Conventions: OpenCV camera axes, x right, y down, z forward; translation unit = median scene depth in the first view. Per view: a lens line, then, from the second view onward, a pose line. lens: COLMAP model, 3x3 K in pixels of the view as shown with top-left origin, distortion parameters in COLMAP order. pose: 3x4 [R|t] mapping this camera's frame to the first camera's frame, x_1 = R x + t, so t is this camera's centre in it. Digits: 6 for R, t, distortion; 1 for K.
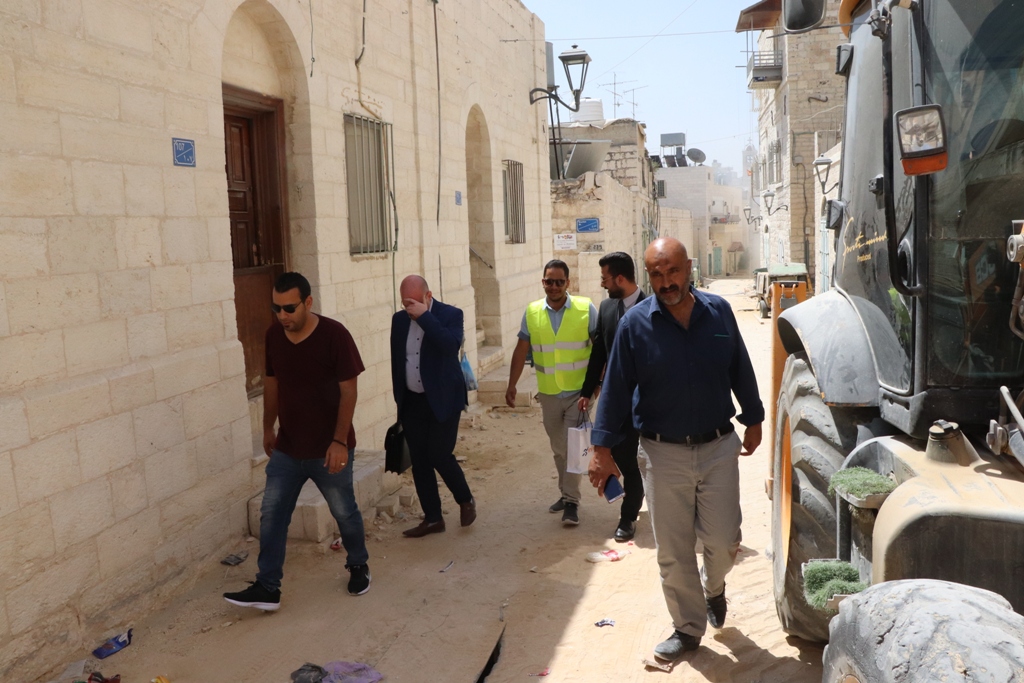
lens RADIAL K [[834.7, 0, 511.6], [0, 834.7, 354.3], [0, 0, 1]] dist [-0.191799, 0.156128]
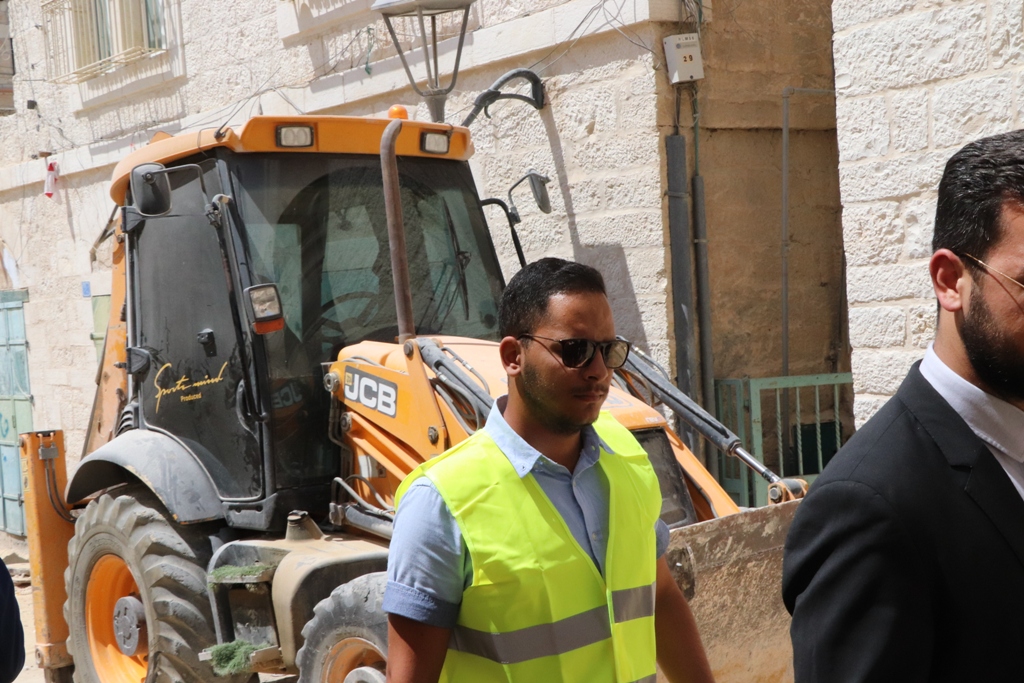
lens RADIAL K [[1462.9, 0, 513.2], [0, 1462.9, 377.7], [0, 0, 1]] dist [0.005566, 0.551392]
pose [[0.611740, -0.033555, 0.790347, -0.170736], [0.146319, 0.986660, -0.071364, 0.013107], [-0.777409, 0.159299, 0.608489, -0.119638]]
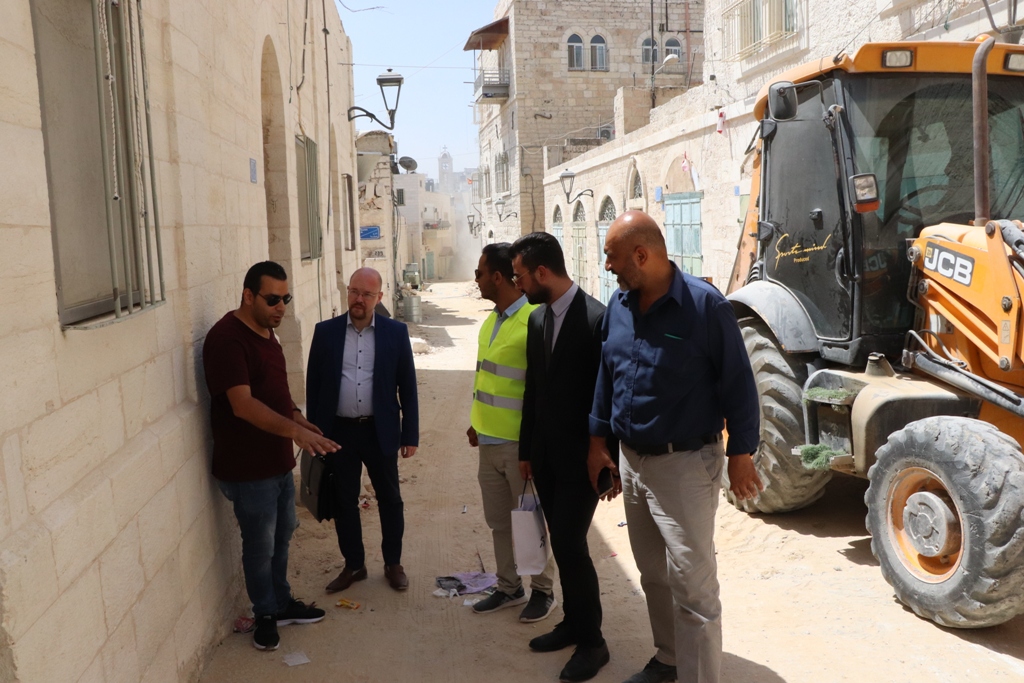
lens RADIAL K [[834.7, 0, 511.6], [0, 834.7, 354.3], [0, 0, 1]] dist [-0.191799, 0.156128]
pose [[0.934640, -0.043575, 0.352916, -0.118516], [0.046063, 0.998938, 0.001351, 0.006800], [-0.352600, 0.014993, 0.935654, -0.053238]]
